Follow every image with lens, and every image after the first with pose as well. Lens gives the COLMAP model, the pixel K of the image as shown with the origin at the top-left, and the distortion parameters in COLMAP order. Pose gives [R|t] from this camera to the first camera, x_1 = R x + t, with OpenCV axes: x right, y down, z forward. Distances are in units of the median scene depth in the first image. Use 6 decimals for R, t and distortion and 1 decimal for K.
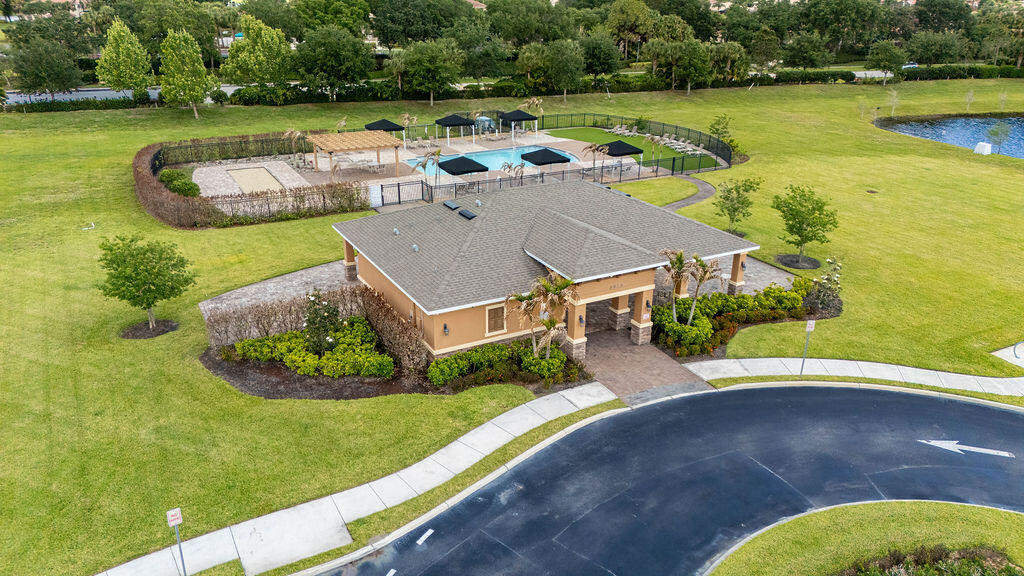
lens RADIAL K [[750.3, 0, 512.0], [0, 750.3, 288.0], [0, 0, 1]] dist [0.093090, -0.108519]
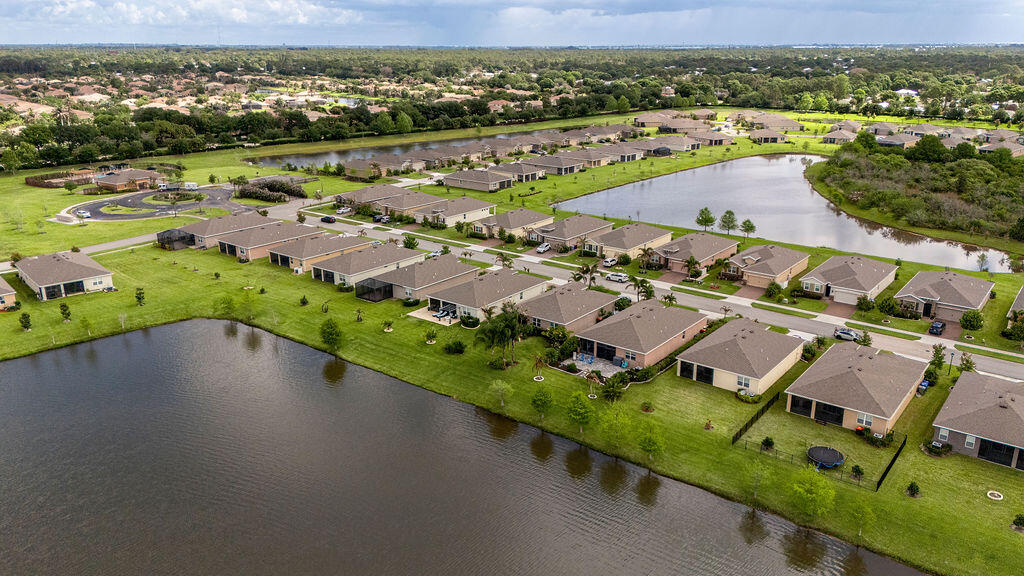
lens RADIAL K [[750.3, 0, 512.0], [0, 750.3, 288.0], [0, 0, 1]] dist [0.093090, -0.108519]
pose [[0.881775, -0.159275, 0.443963, -0.050283], [0.191298, 0.981134, -0.027956, 0.622940], [-0.431135, 0.109580, 0.895609, -2.315258]]
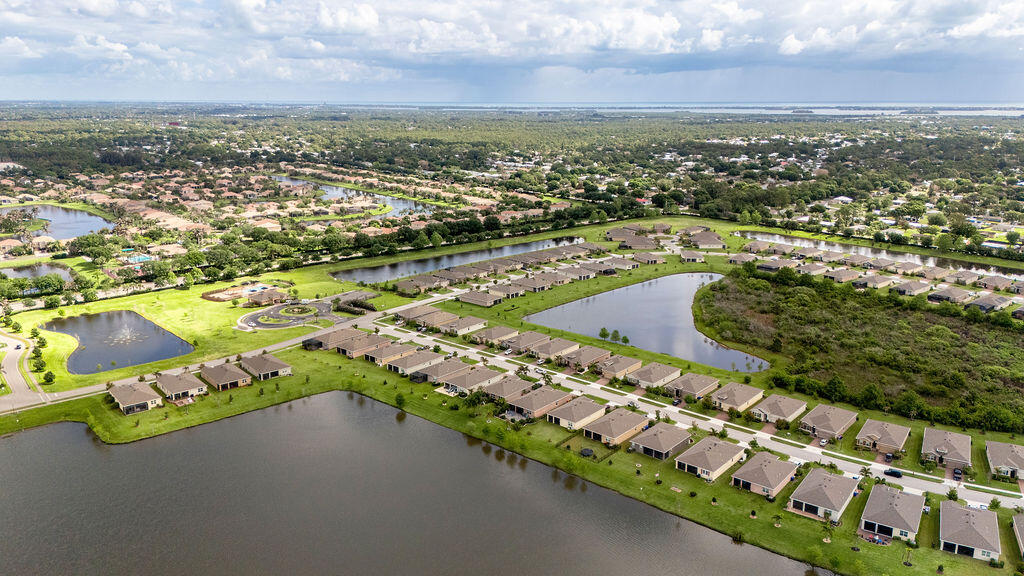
lens RADIAL K [[750.3, 0, 512.0], [0, 750.3, 288.0], [0, 0, 1]] dist [0.093090, -0.108519]
pose [[0.901053, -0.118880, 0.417099, -0.486375], [0.175510, 0.979385, -0.100010, 0.555291], [-0.396611, 0.163319, 0.903342, -3.728523]]
